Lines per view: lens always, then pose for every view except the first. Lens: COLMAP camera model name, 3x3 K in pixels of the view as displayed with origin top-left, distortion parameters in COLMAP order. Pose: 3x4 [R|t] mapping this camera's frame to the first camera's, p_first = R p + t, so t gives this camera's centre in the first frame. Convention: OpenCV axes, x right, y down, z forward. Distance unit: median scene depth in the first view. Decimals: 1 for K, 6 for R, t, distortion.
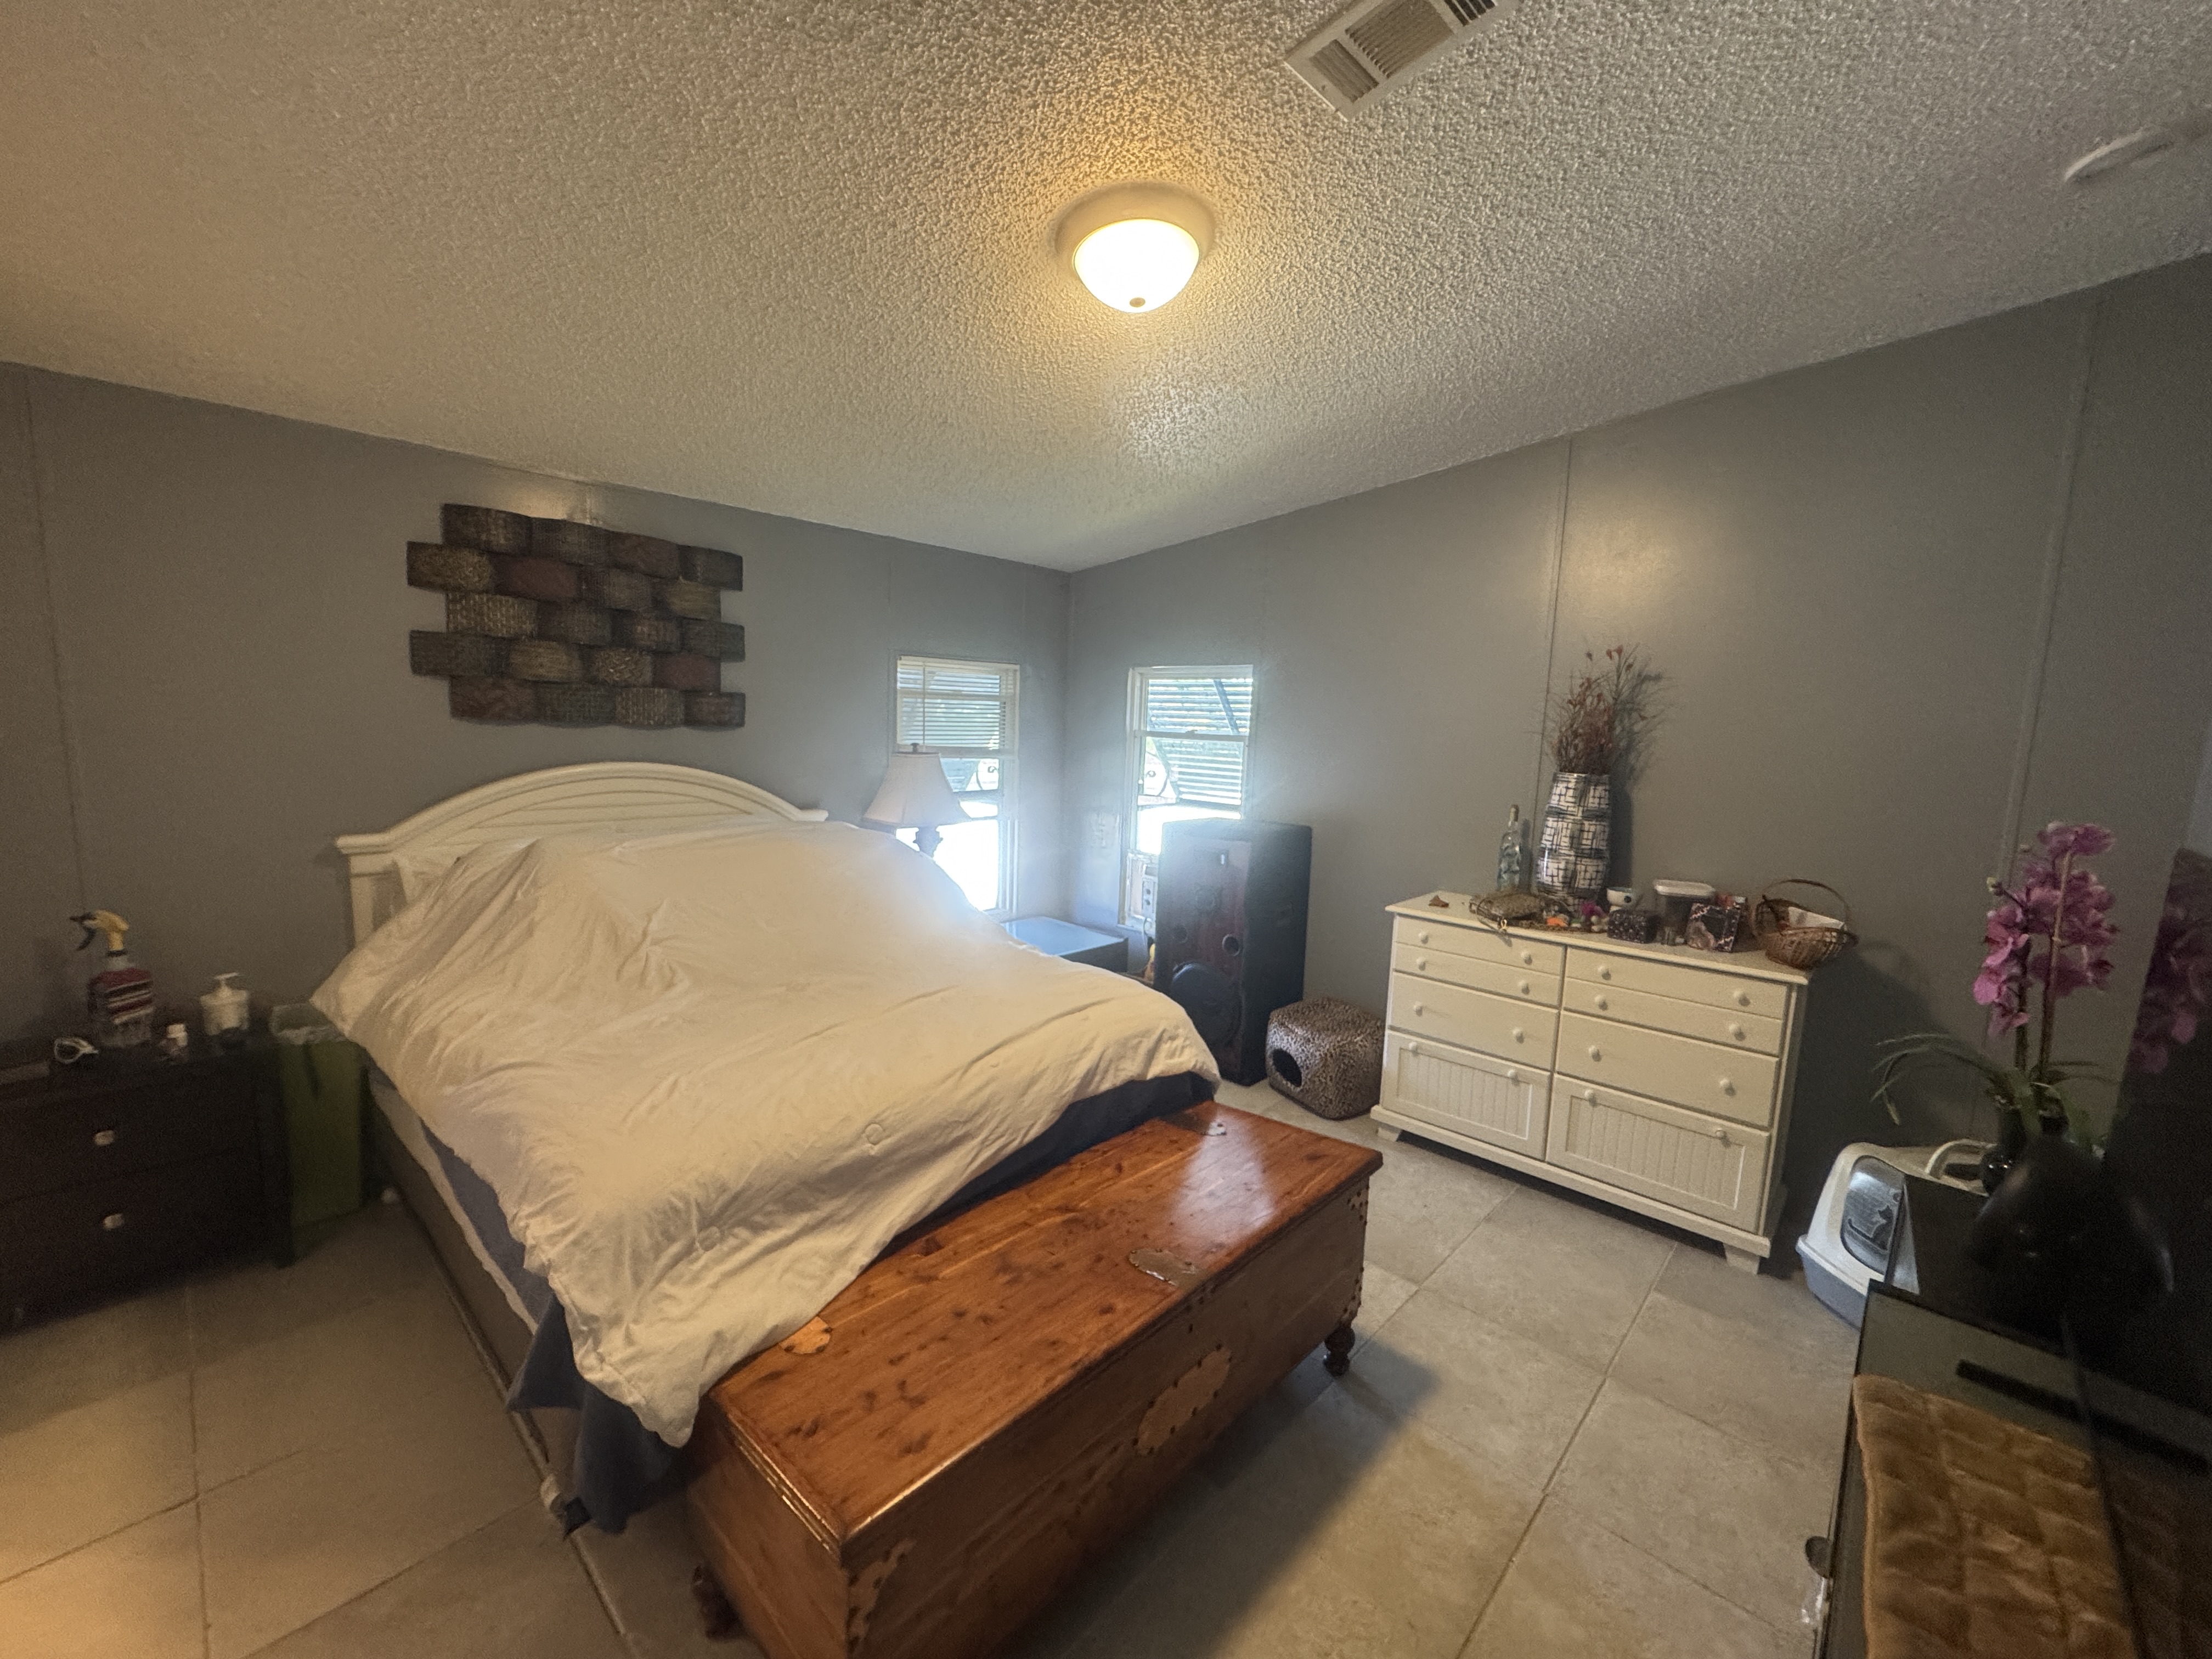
lens RADIAL K [[880.6, 0, 1105.4], [0, 880.6, 834.5], [0, 0, 1]] dist [-0.004152, 0.000831]
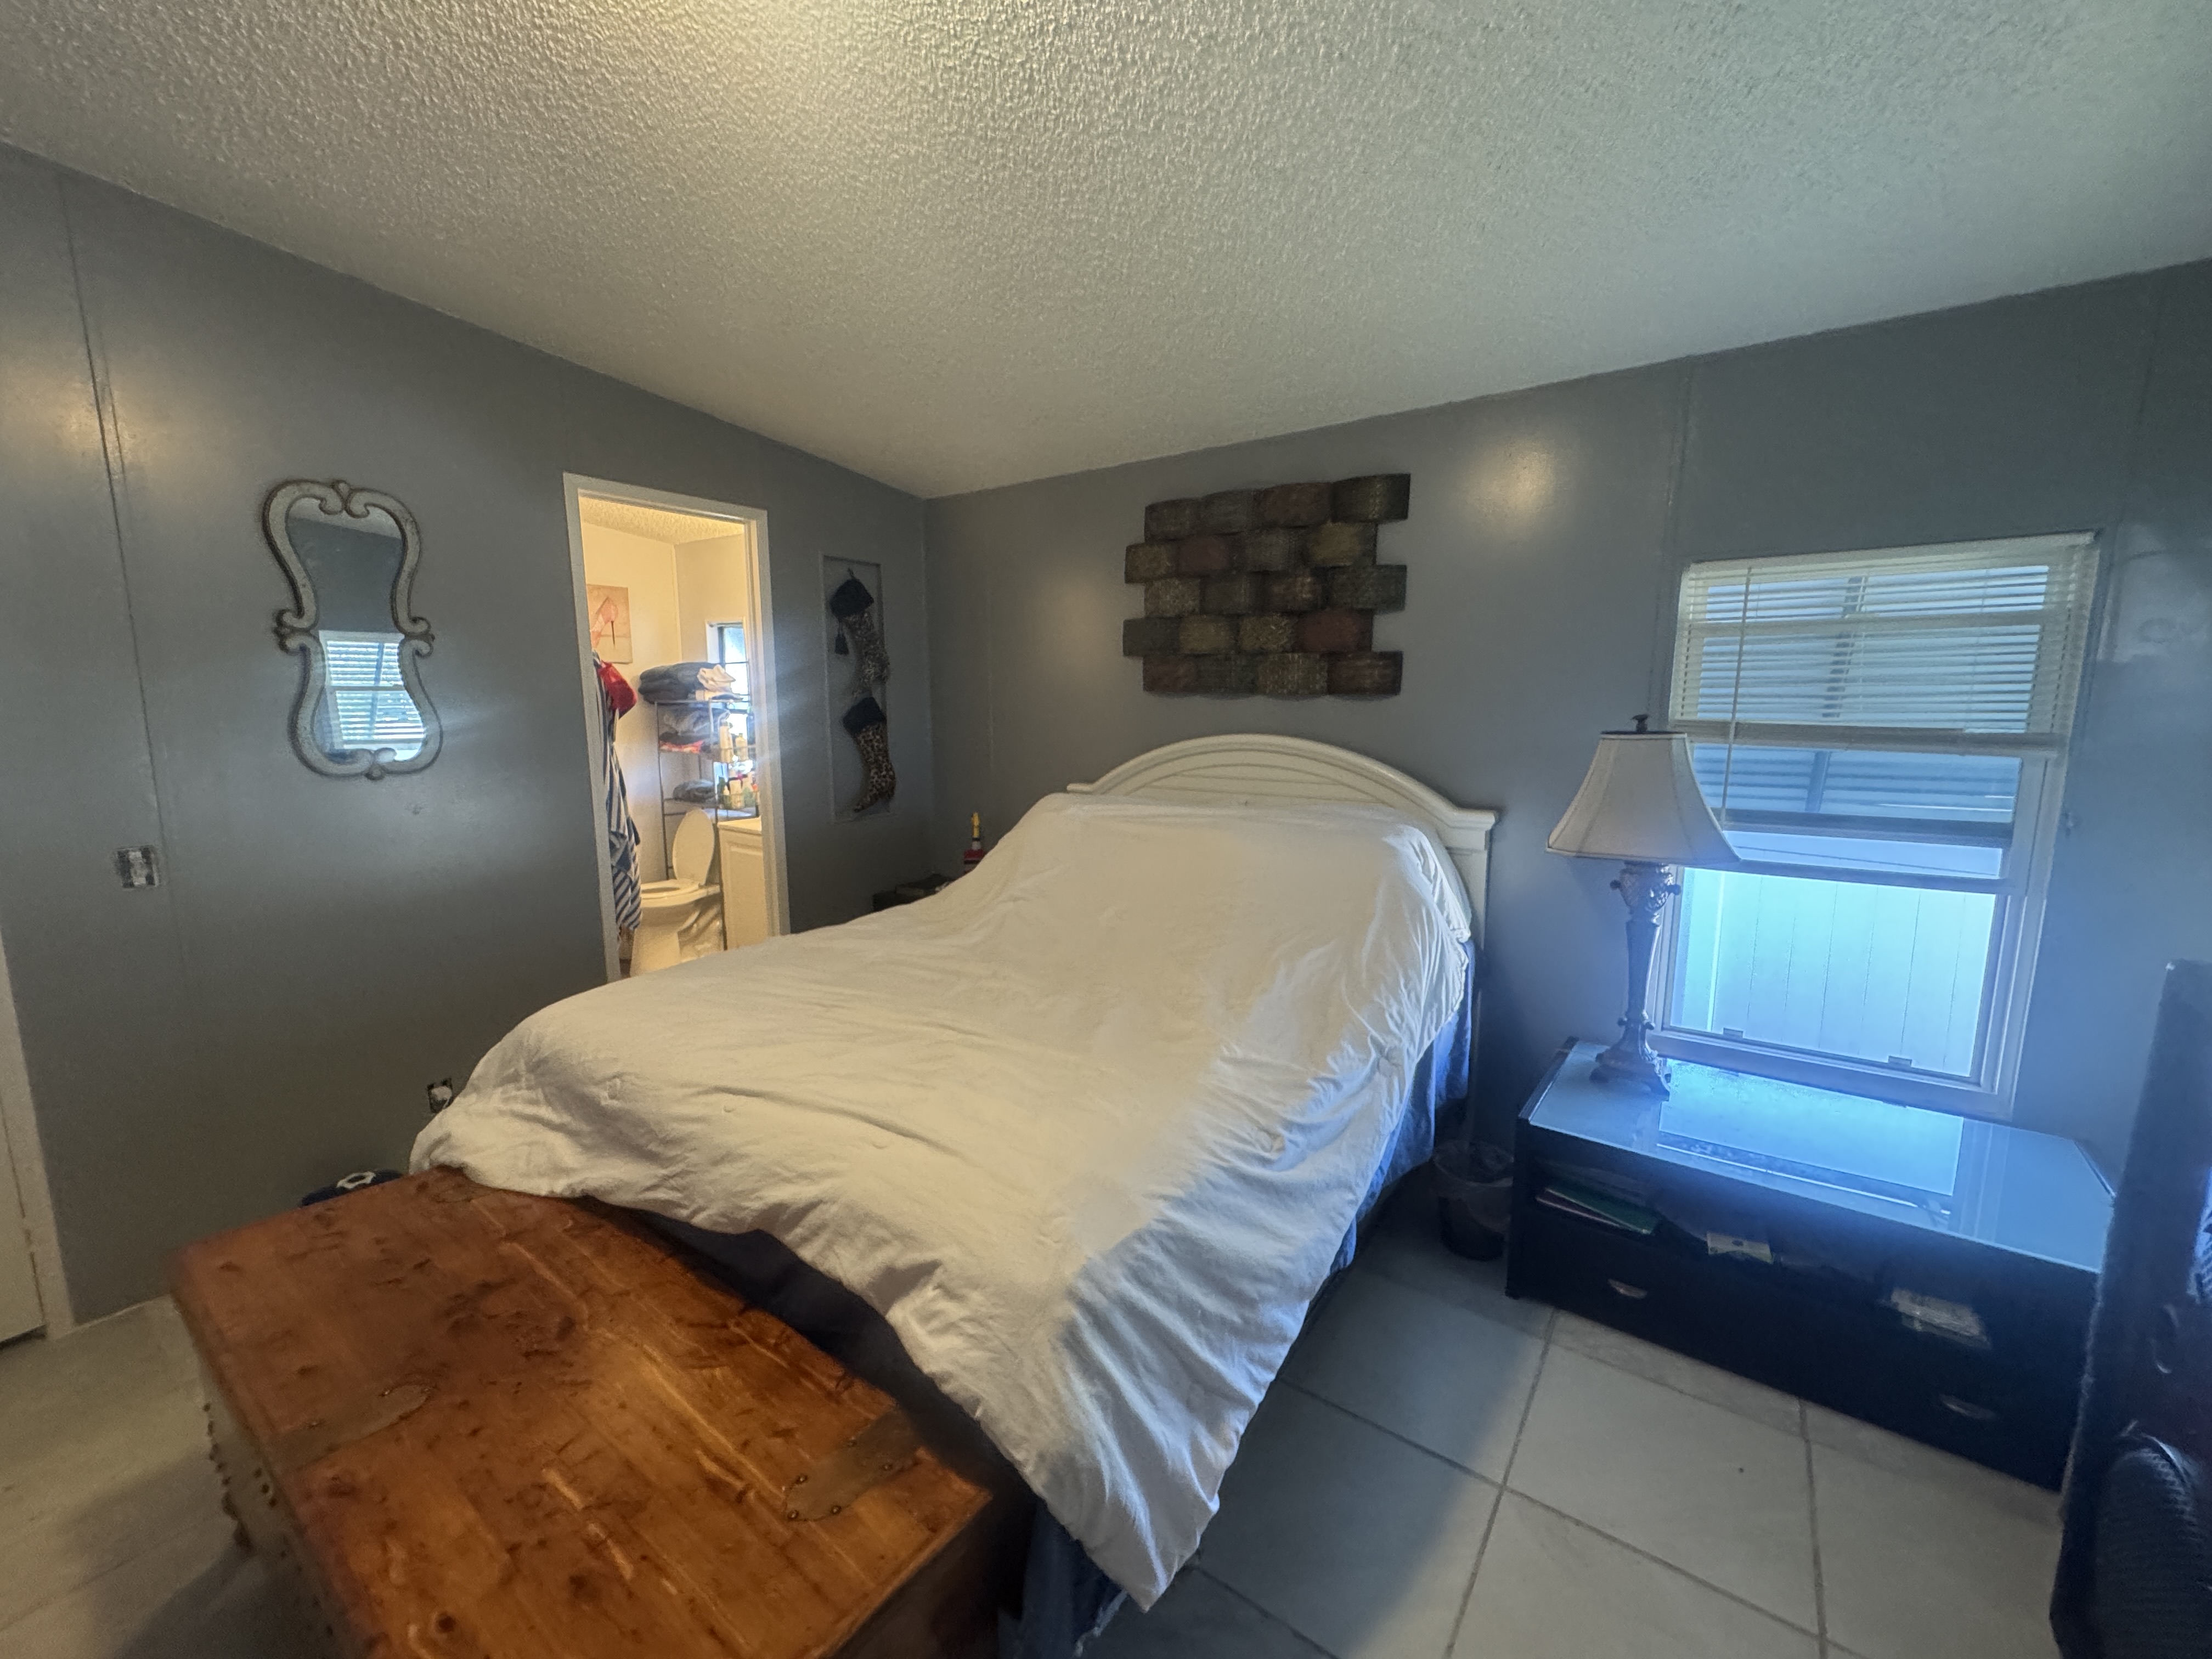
lens RADIAL K [[880.6, 0, 1100.9], [0, 880.6, 836.5], [0, 0, 1]] dist [-0.004152, 0.000831]
pose [[0.132742, 0.123264, -0.983456, 0.418084], [-0.124223, 0.986482, 0.106876, -0.059439], [0.983335, 0.107981, 0.146260, 0.779358]]
